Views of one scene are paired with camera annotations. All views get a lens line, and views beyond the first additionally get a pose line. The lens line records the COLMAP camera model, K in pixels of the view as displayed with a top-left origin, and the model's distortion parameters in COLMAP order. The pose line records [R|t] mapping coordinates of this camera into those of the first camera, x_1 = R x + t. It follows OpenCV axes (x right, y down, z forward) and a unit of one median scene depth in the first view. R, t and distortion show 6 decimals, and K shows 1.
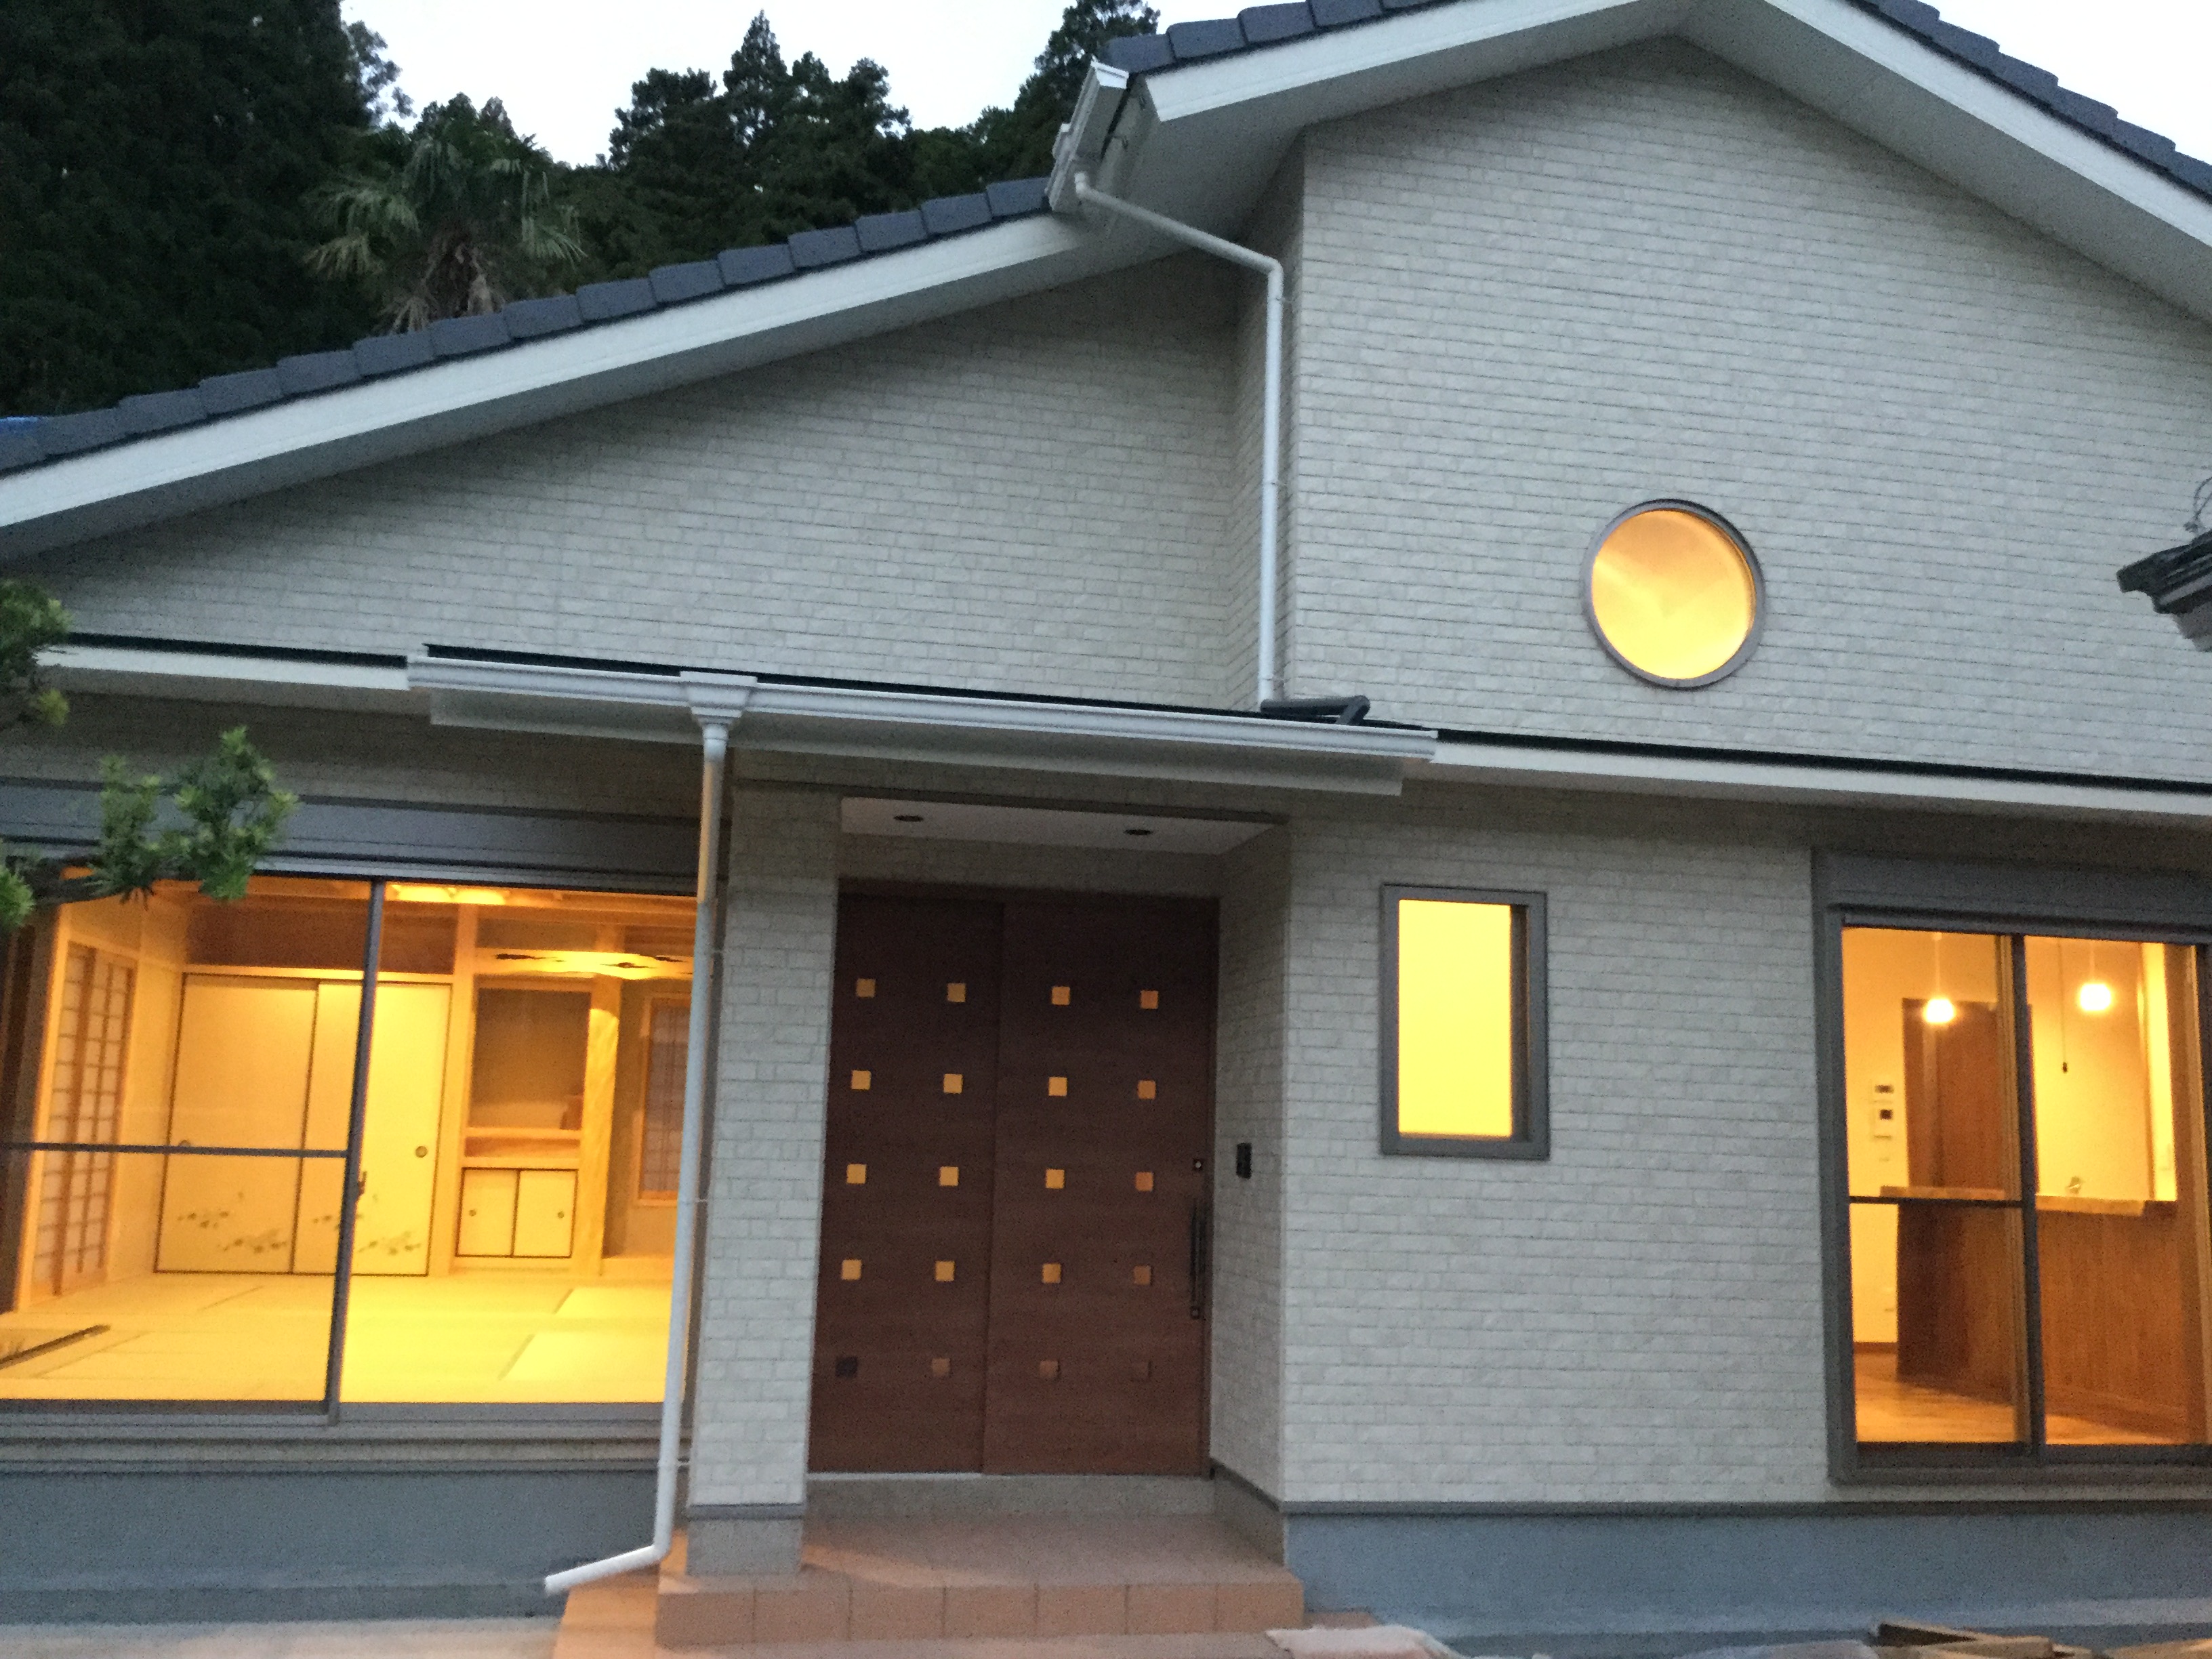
lens RADIAL K [[1998.3, 0, 1094.9], [0, 1998.3, 837.4], [0, 0, 1]] dist [0.139482, -0.237972]
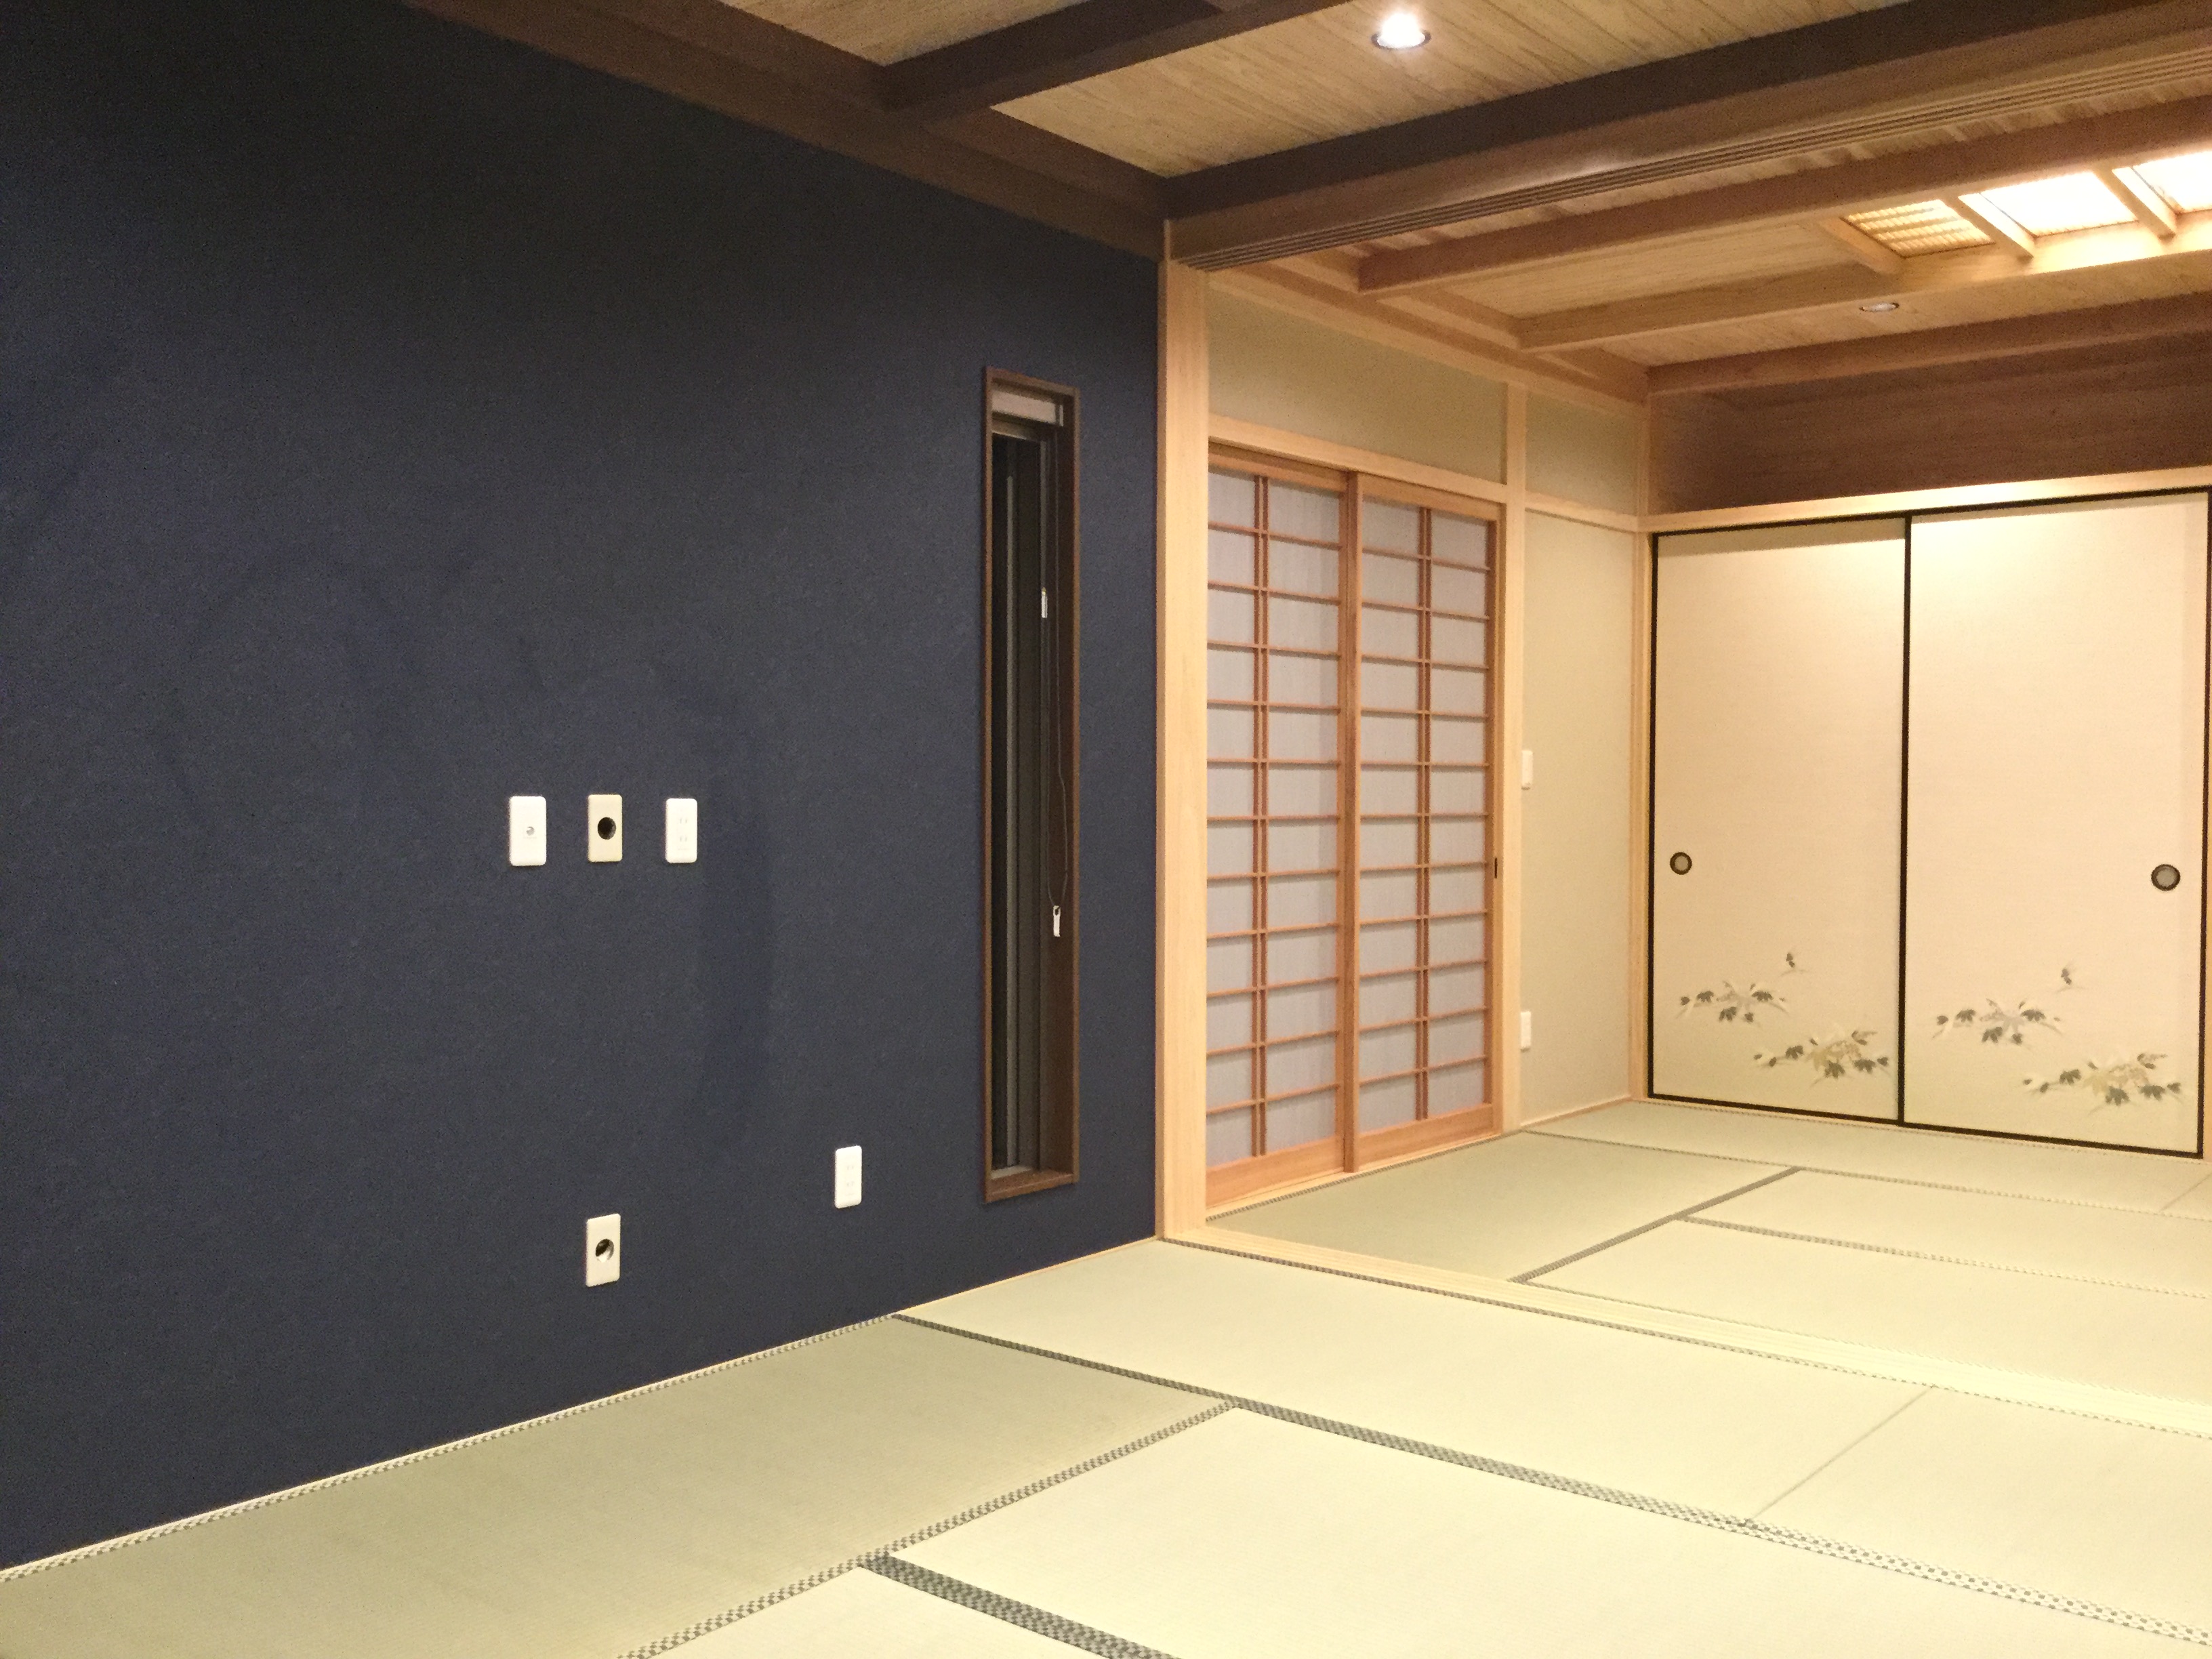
lens RADIAL K [[2001.3, 0, 1106.0], [0, 2001.3, 829.5], [0, 0, 1]] dist [0.144053, -0.302977]
pose [[0.639978, -0.010904, -0.768316, -0.139086], [0.130559, 0.986903, 0.094744, 0.072193], [0.757220, -0.160944, 0.633020, 0.542224]]
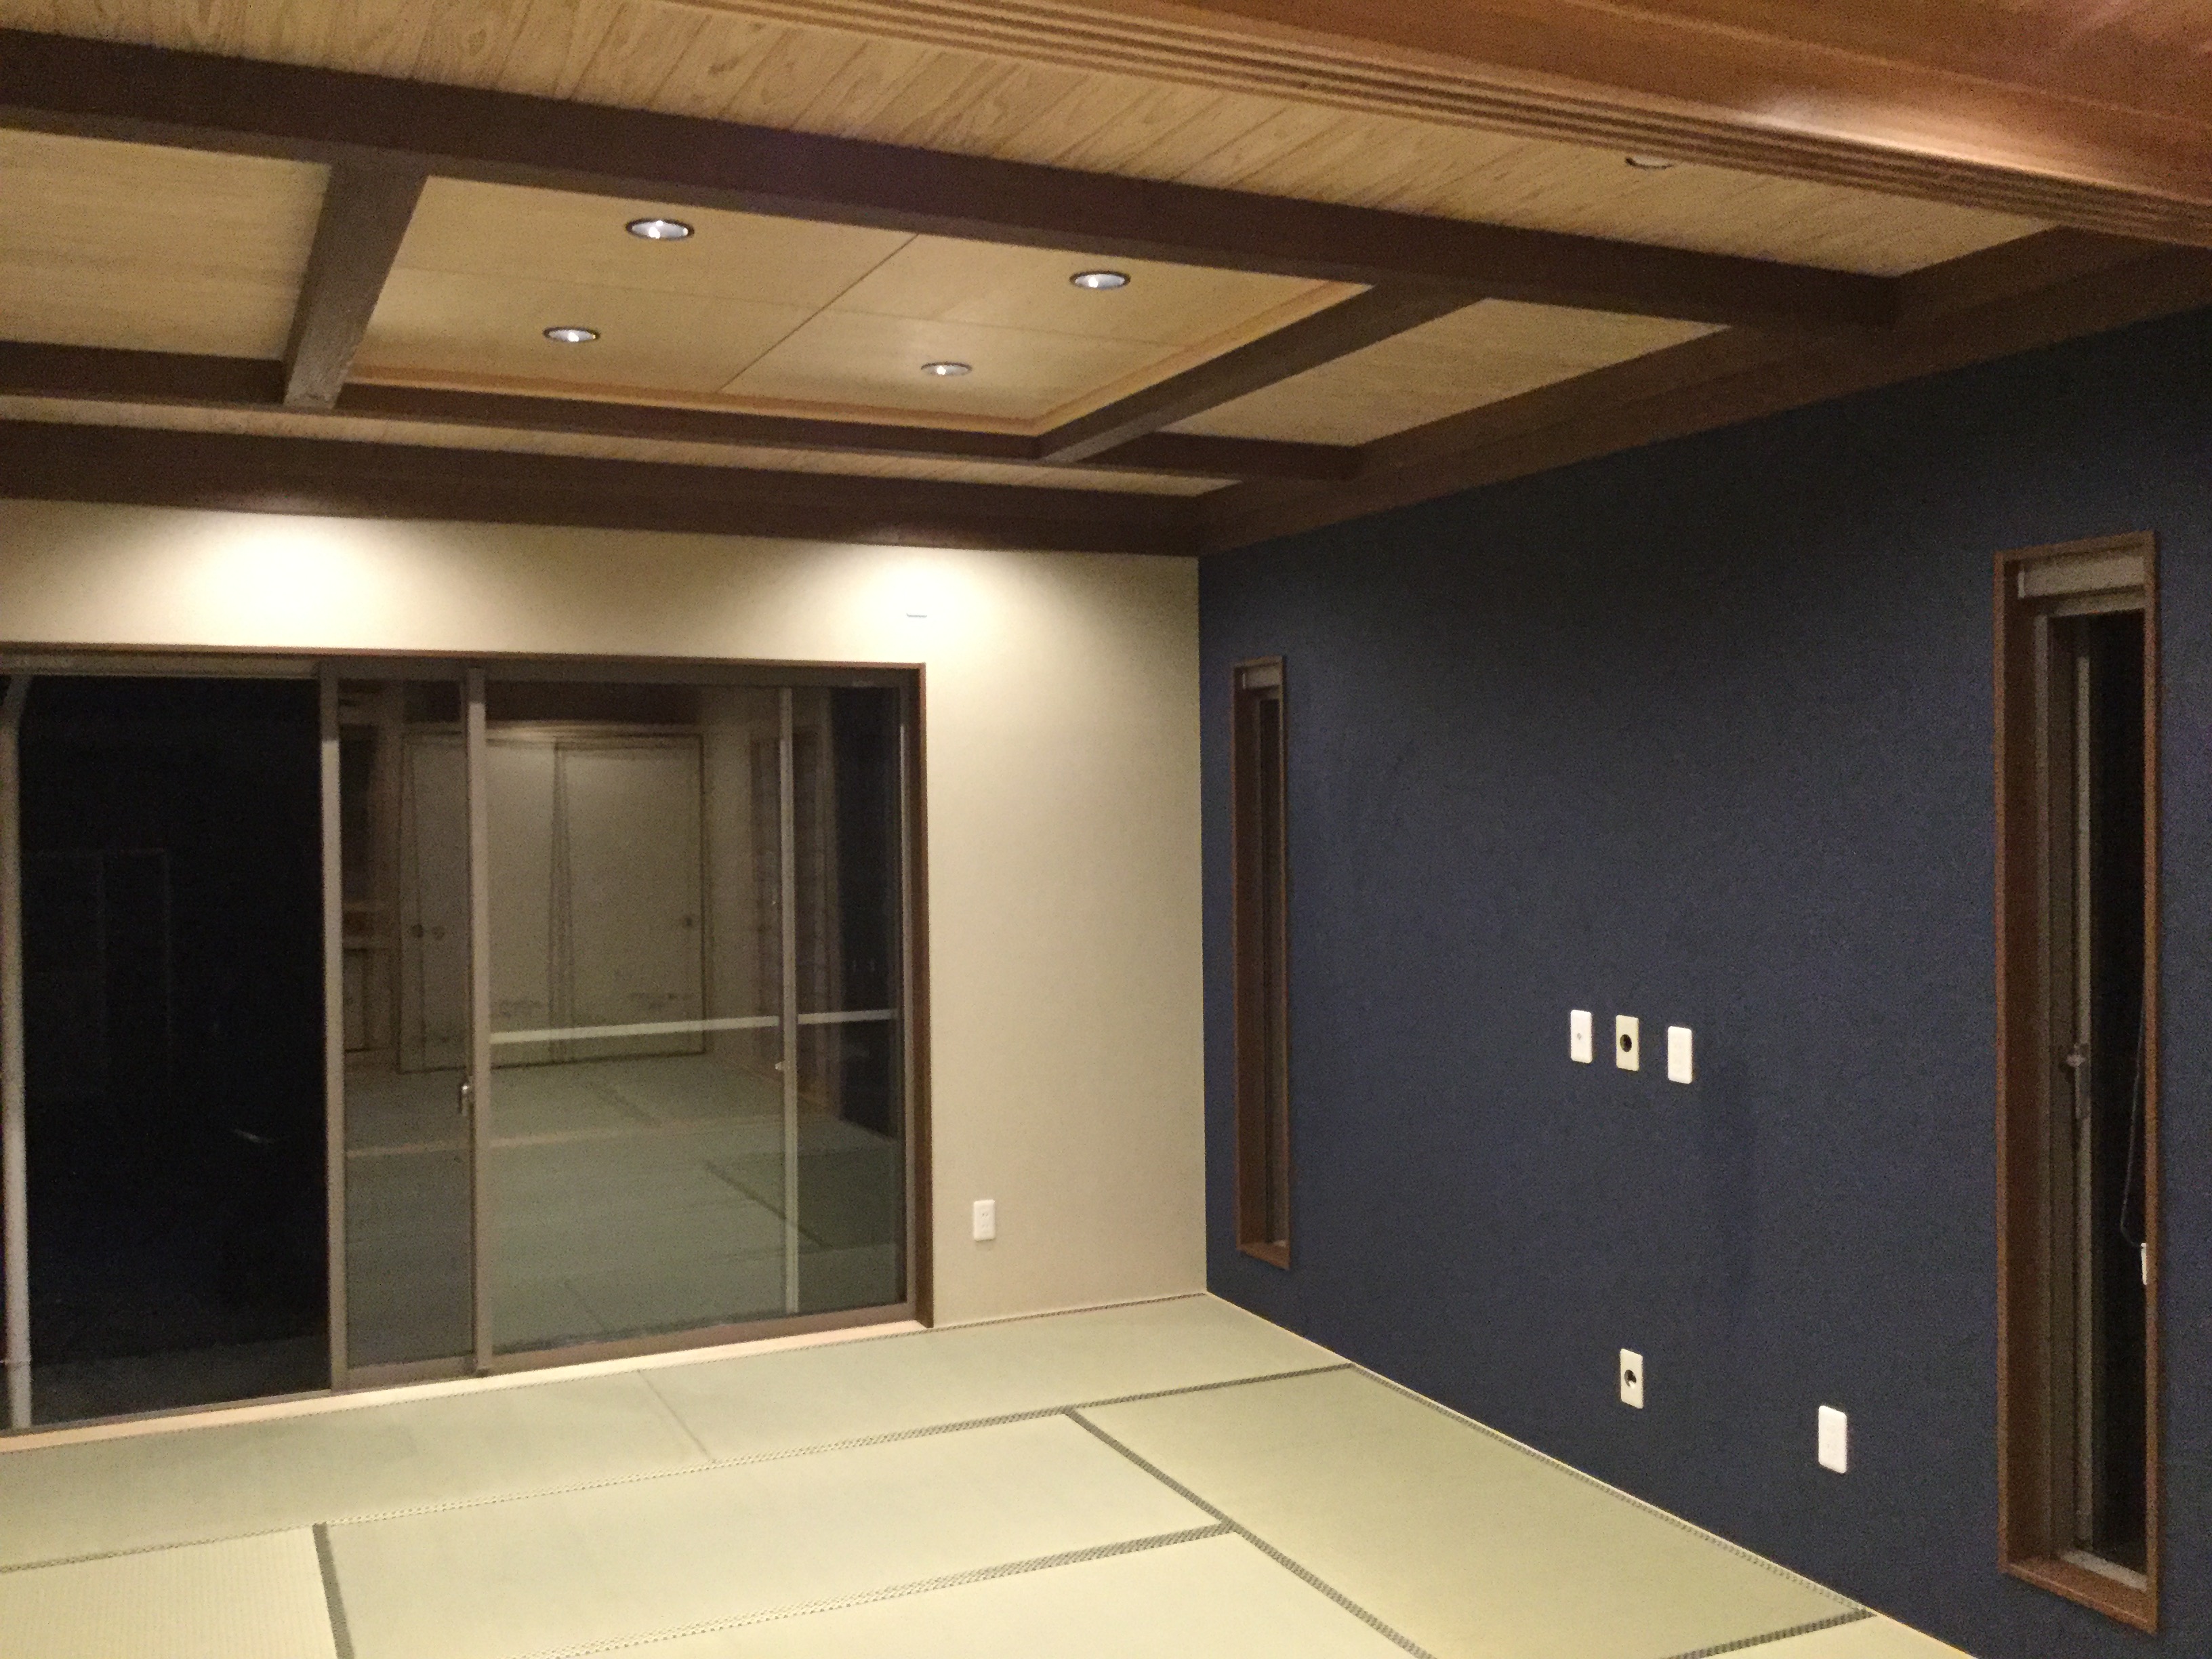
lens RADIAL K [[2001.5, 0, 1078.4], [0, 2001.5, 832.6], [0, 0, 1]] dist [0.157365, -0.294641]
pose [[-0.974110, -0.019776, -0.225209, -0.217500], [0.011495, 0.990546, -0.136702, 0.098091], [0.225783, -0.135751, -0.964673, 0.956796]]
